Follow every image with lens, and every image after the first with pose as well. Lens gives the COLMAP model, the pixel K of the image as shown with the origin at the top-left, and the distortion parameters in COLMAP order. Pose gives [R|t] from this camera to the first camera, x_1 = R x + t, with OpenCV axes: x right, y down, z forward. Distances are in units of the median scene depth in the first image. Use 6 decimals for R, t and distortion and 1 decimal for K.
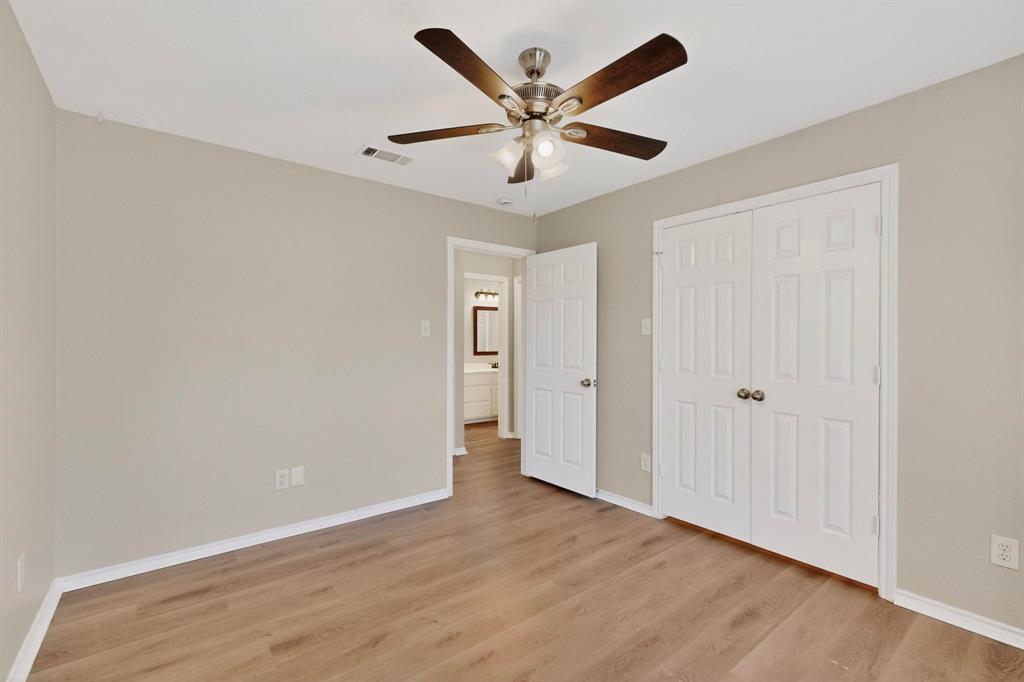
lens RADIAL K [[446.2, 0, 512.9], [0, 446.2, 343.6], [0, 0, 1]] dist [-0.000071, -0.000062]
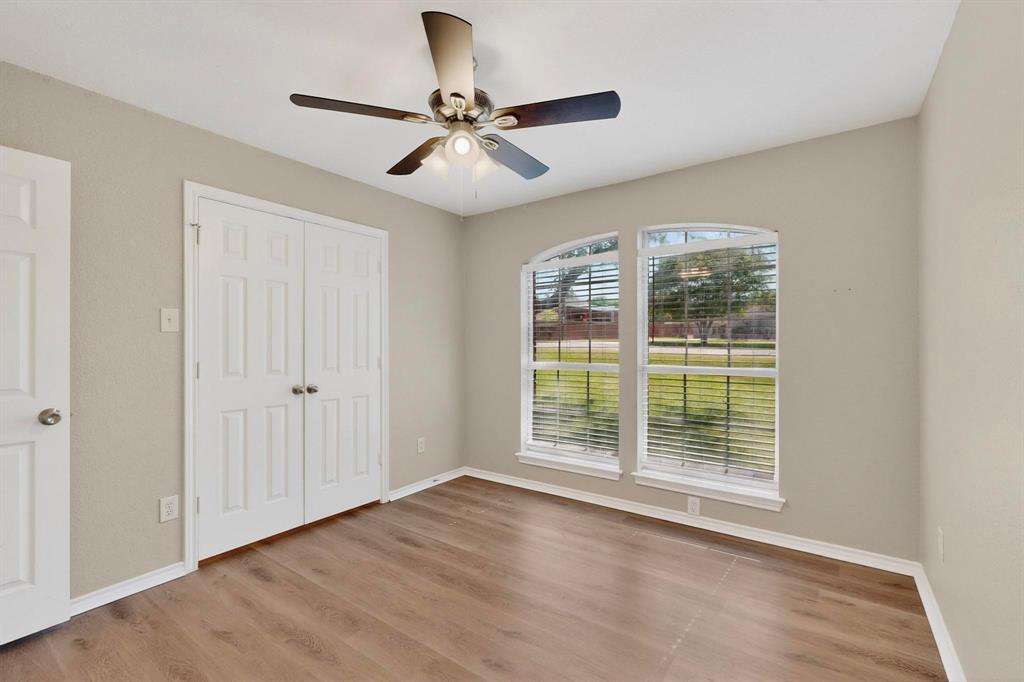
lens RADIAL K [[446.2, 0, 512.9], [0, 446.2, 343.6], [0, 0, 1]] dist [-0.000071, -0.000062]
pose [[-0.273431, -0.004132, 0.961883, -0.694563], [0.003120, 0.999982, 0.005183, -0.001792], [-0.961887, 0.004418, -0.273413, 0.840239]]
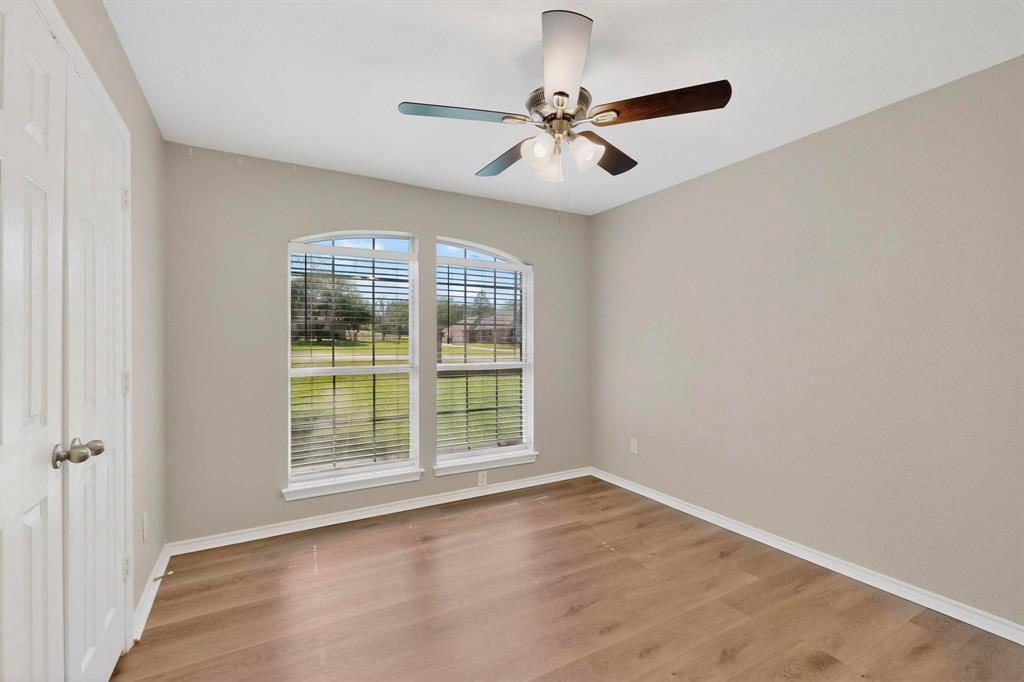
lens RADIAL K [[446.1, 0, 513.1], [0, 446.1, 341.3], [0, 0, 1]] dist [0.001681, 0.000169]
pose [[-0.987317, 0.002639, 0.158739, -0.008026], [0.002910, 0.999995, 0.001471, -0.002865], [-0.158734, 0.001914, -0.987319, 1.449409]]
